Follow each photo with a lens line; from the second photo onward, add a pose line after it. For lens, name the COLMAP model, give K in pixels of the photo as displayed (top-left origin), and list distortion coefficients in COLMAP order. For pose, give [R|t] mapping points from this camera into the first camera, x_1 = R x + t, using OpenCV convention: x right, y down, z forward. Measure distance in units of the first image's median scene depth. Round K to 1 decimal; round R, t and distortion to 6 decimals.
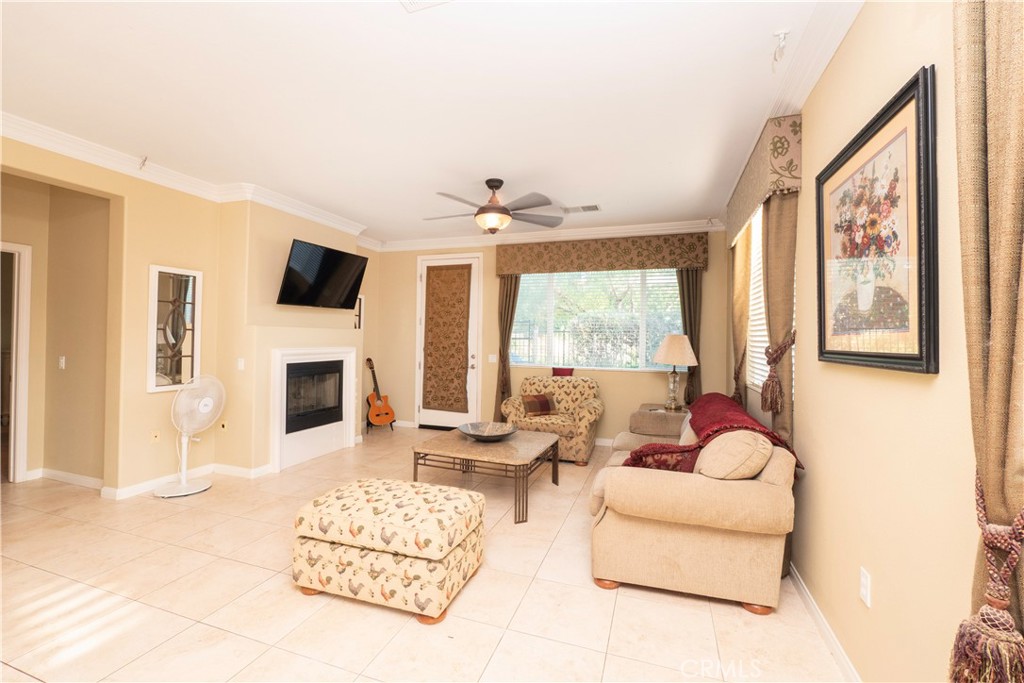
lens RADIAL K [[429.0, 0, 513.9], [0, 429.0, 335.0], [0, 0, 1]] dist [-0.002727, -0.000070]
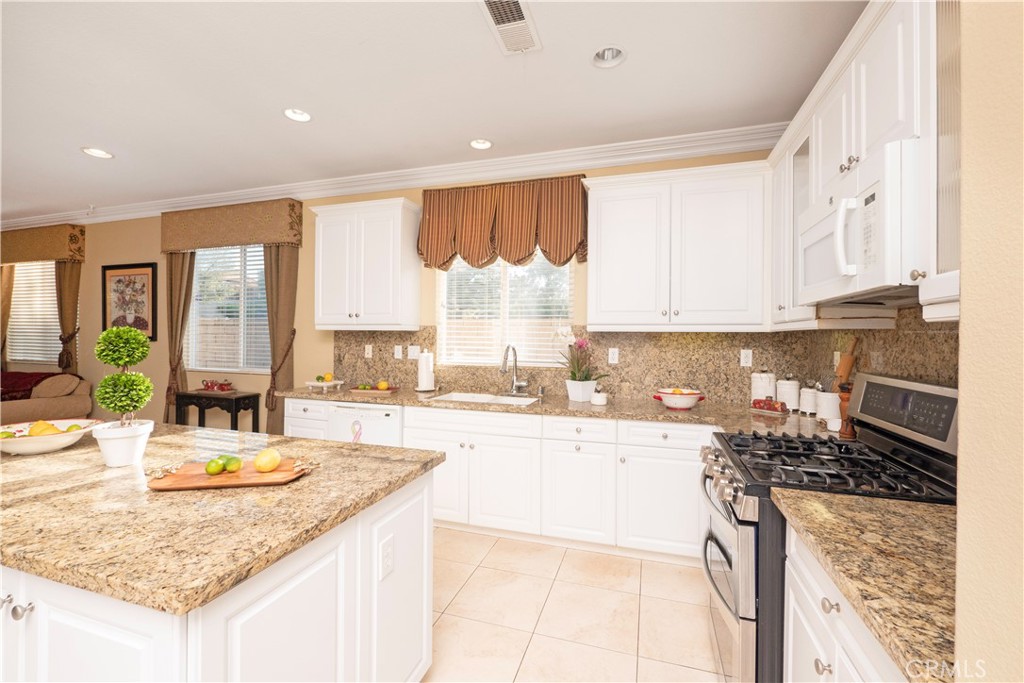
lens RADIAL K [[429.0, 0, 513.9], [0, 429.0, 335.0], [0, 0, 1]] dist [-0.002727, -0.000070]
pose [[-0.026266, -0.006555, 0.999633, -0.674750], [-0.017949, 0.999820, 0.006085, -0.010786], [-0.999494, -0.017783, -0.026379, -0.485982]]
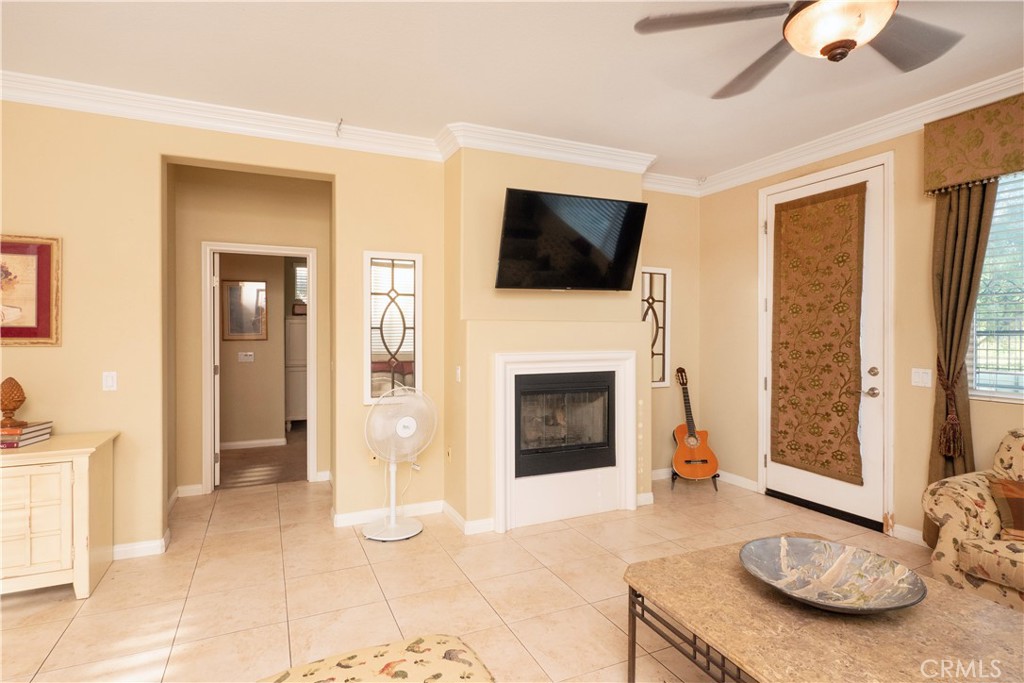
lens RADIAL K [[533.6, 0, 512.2], [0, 533.6, 336.5], [0, 0, 1]] dist [0.003306, 0.001300]
pose [[0.695258, -0.011350, -0.718671, 0.058326], [0.016575, 0.999863, 0.000244, 0.004080], [0.718569, -0.012081, 0.695350, 0.299832]]
